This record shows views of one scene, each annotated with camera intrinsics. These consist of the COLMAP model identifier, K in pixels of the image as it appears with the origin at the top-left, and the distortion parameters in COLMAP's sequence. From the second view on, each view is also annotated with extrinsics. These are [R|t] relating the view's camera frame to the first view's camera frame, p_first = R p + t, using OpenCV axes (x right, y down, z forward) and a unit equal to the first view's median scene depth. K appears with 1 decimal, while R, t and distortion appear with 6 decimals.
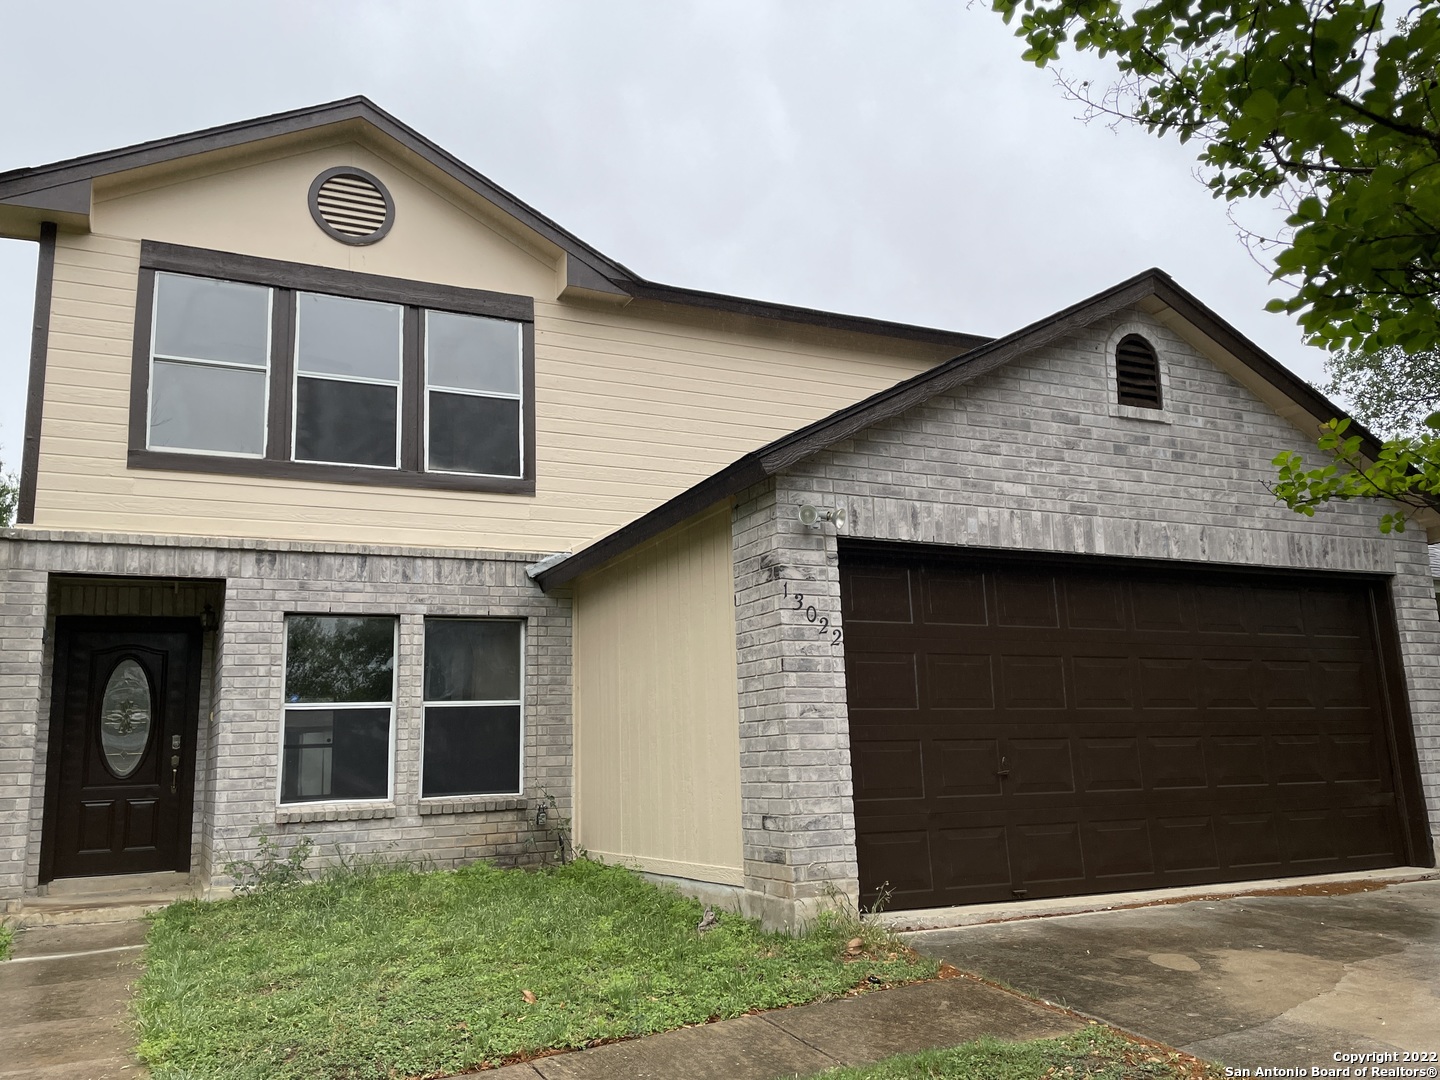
lens RADIAL K [[1163.1, 0, 722.3], [0, 1163.1, 533.9], [0, 0, 1]] dist [0.099425, -0.132984]
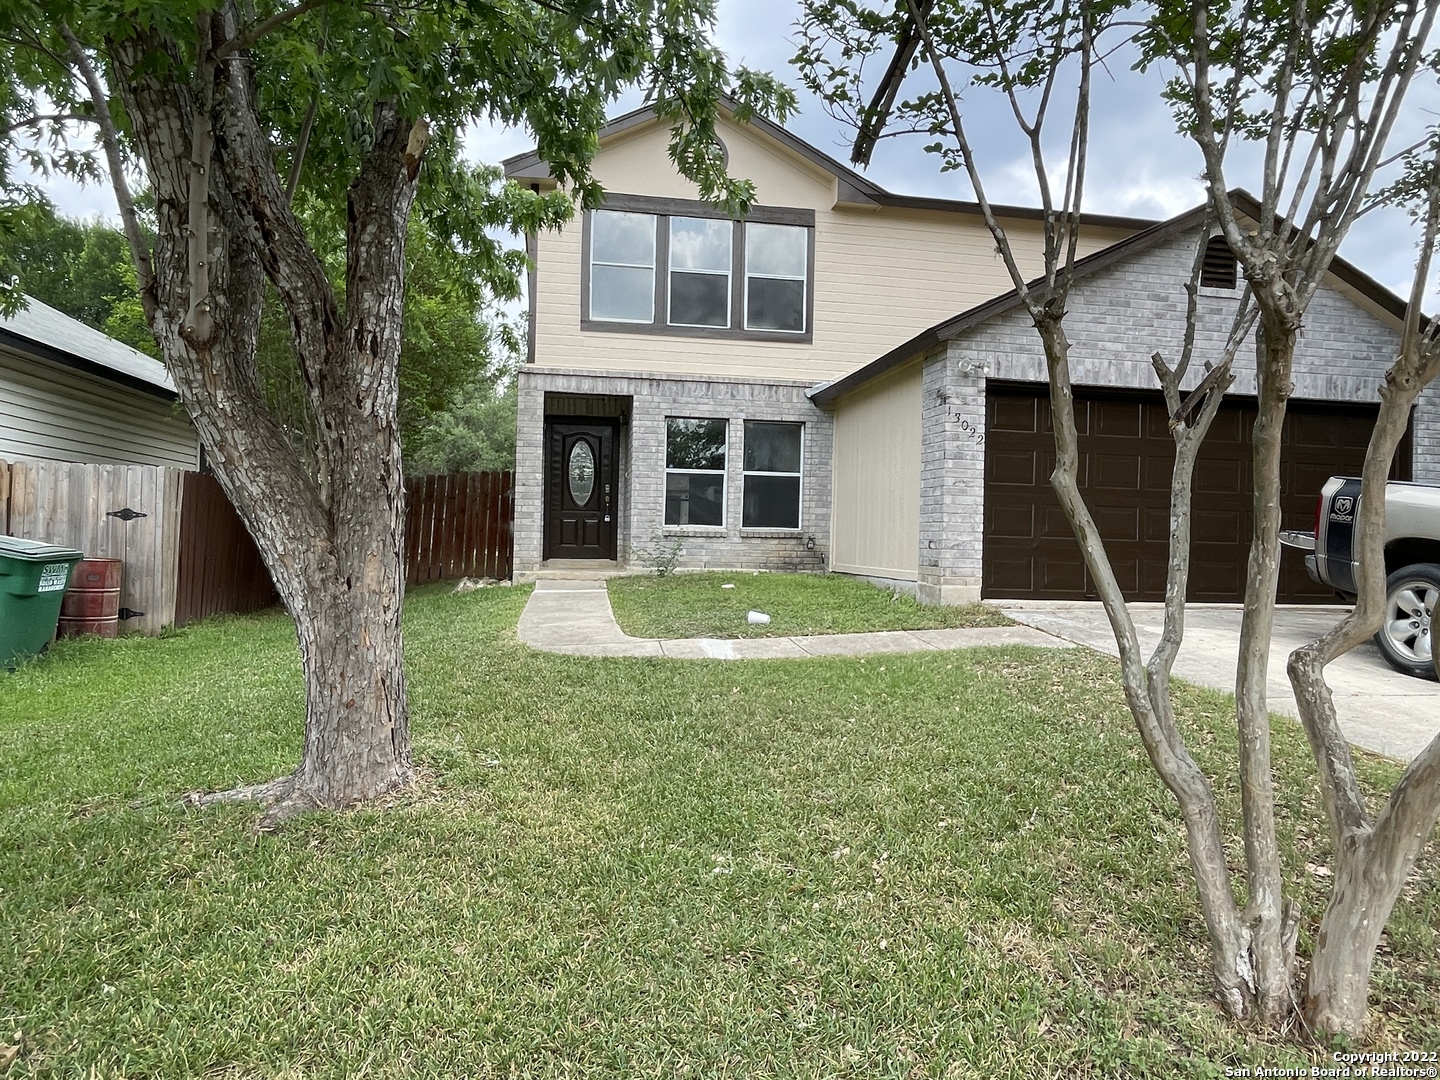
lens RADIAL K [[910.6, 0, 720.0], [0, 910.6, 540.0], [0, 0, 1]] dist [-0.004603, -0.001554]
pose [[0.961132, 0.057571, -0.270020, 0.074203], [-0.001971, 0.979423, 0.201807, -0.024299], [0.276082, -0.193431, 0.941469, -0.265312]]
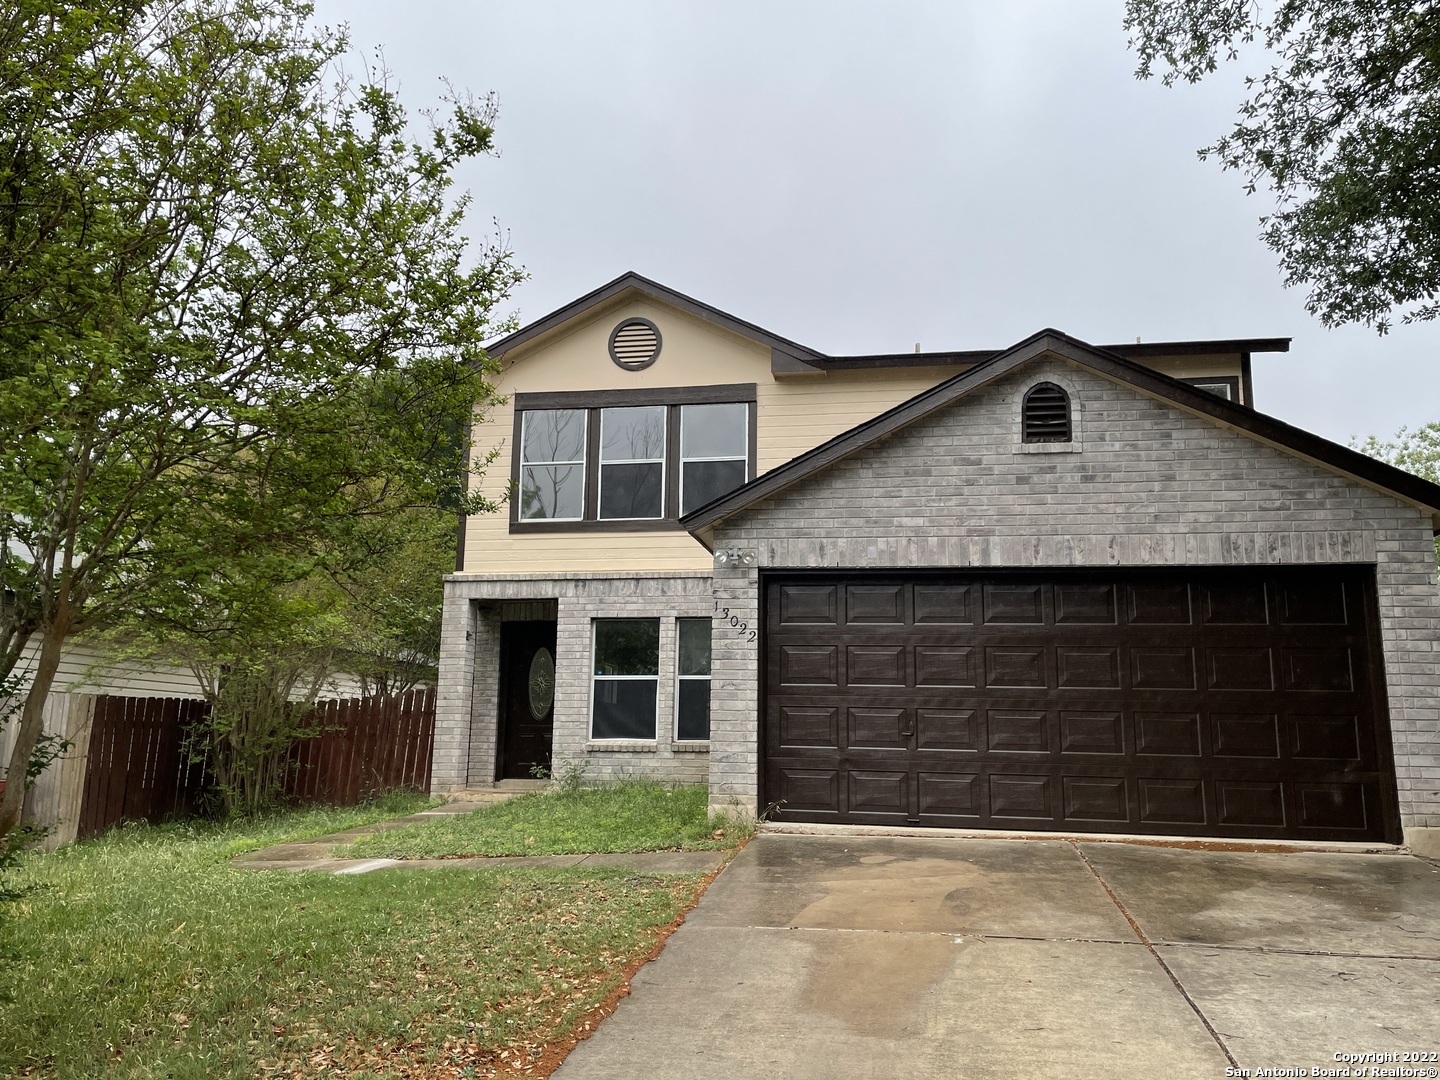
lens RADIAL K [[1163.1, 0, 722.3], [0, 1163.1, 533.9], [0, 0, 1]] dist [0.099425, -0.132984]
pose [[0.815918, -0.060384, -0.575006, 0.692702], [0.073214, 0.997316, -0.000845, -0.032511], [0.573514, -0.041409, 0.818149, -0.176636]]
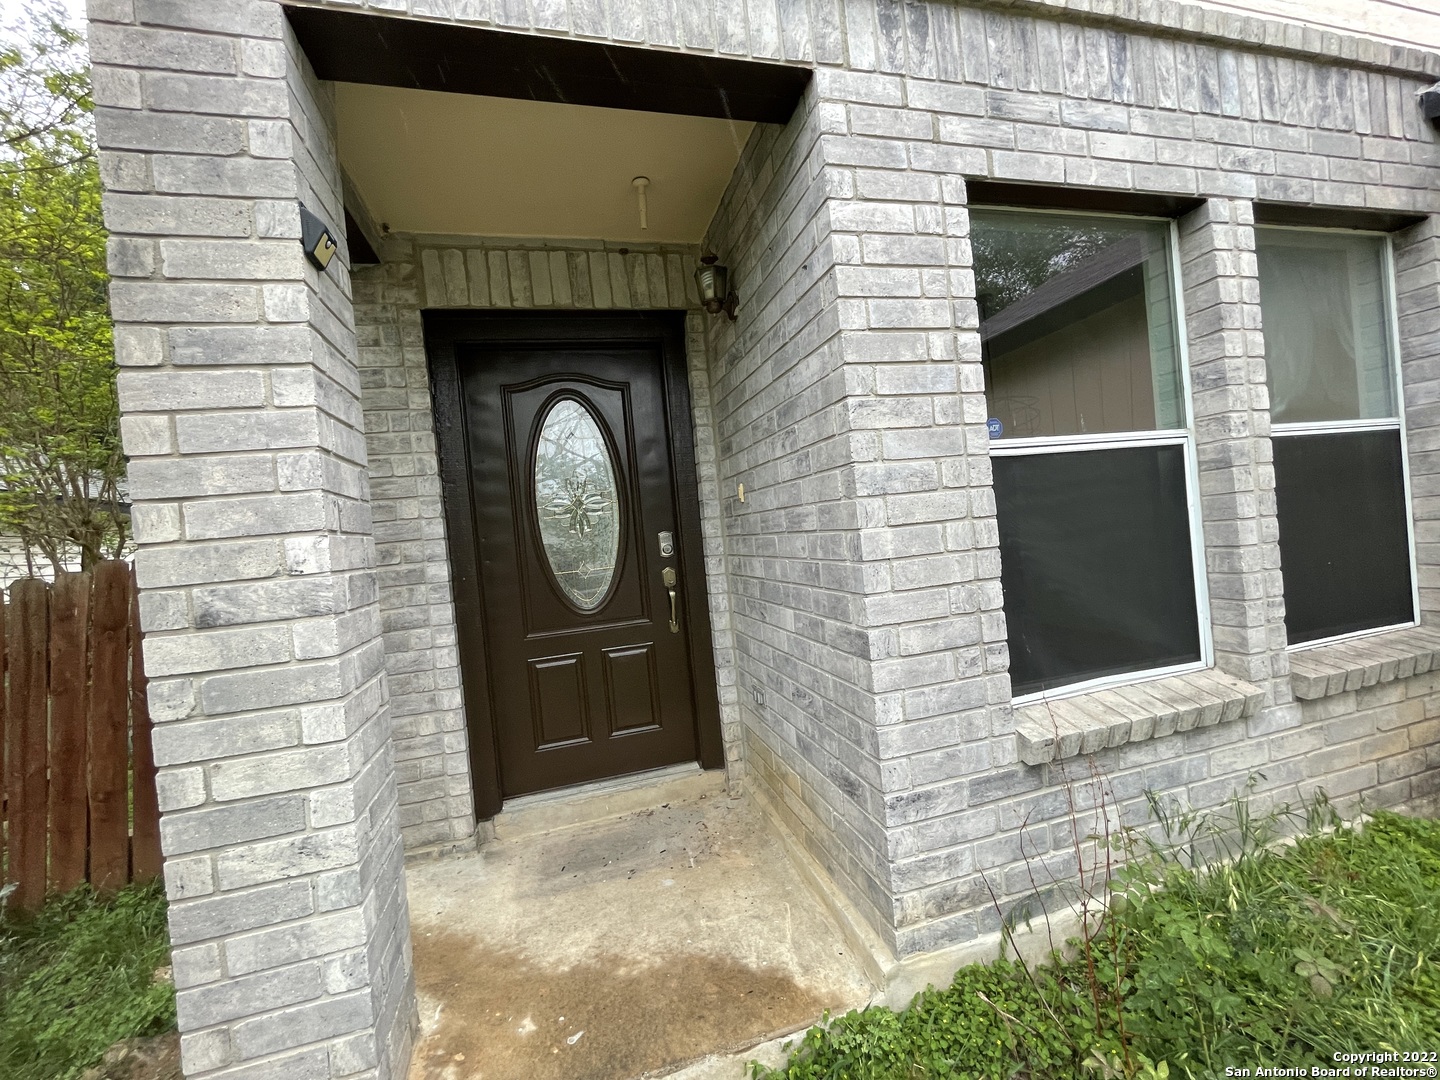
lens RADIAL K [[587.3, 0, 720.0], [0, 587.3, 540.0], [0, 0, 1]] dist [-0.003107, 0.000140]
pose [[0.981954, -0.051482, -0.181980, -0.427033], [0.090423, 0.972930, 0.212677, 0.129903], [0.166105, -0.225294, 0.960027, 0.815454]]
